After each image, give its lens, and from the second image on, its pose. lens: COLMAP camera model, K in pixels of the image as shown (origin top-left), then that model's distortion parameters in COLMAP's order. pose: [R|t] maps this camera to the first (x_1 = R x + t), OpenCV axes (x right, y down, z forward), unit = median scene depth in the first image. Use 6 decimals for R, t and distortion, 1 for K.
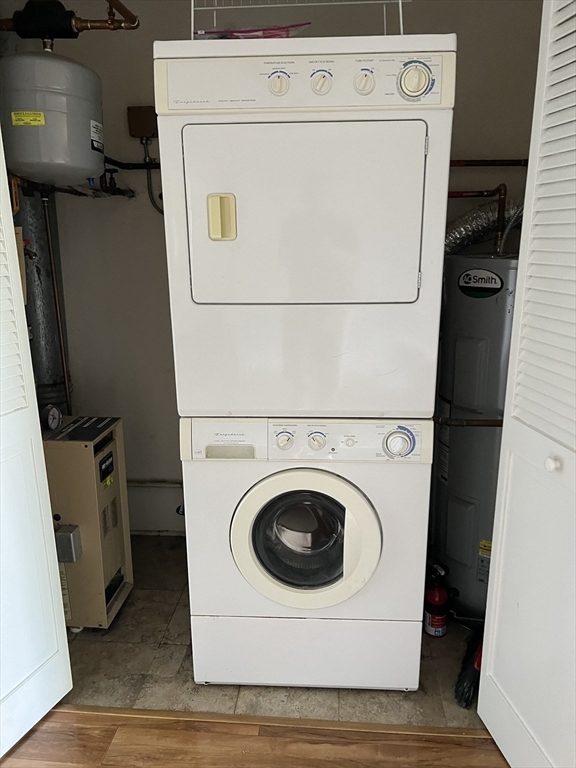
lens RADIAL K [[564.8, 0, 288.0], [0, 564.8, 384.0], [0, 0, 1]] dist [0.002763, -0.000262]
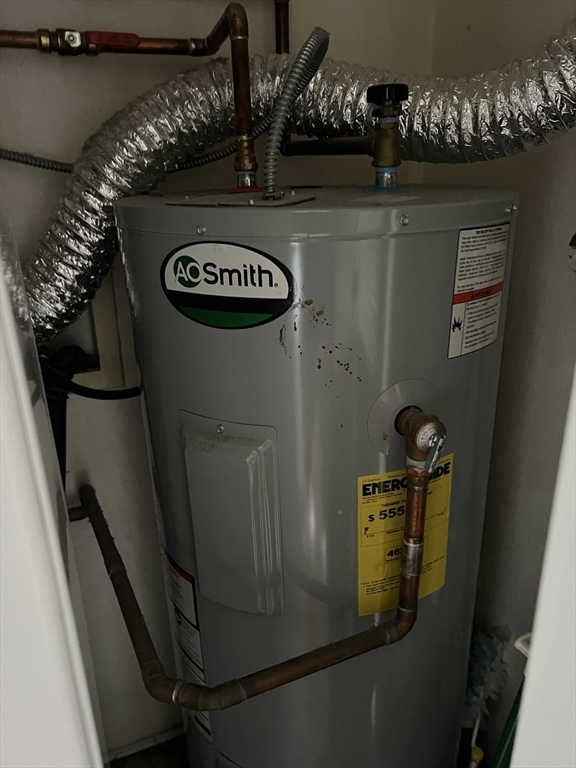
lens RADIAL K [[564.8, 0, 288.0], [0, 564.8, 384.0], [0, 0, 1]] dist [0.002763, -0.000262]
pose [[0.880690, -0.176158, 0.439720, 0.210665], [0.129656, 0.982475, 0.133912, -0.157184], [-0.455604, -0.060923, 0.888096, 0.669293]]
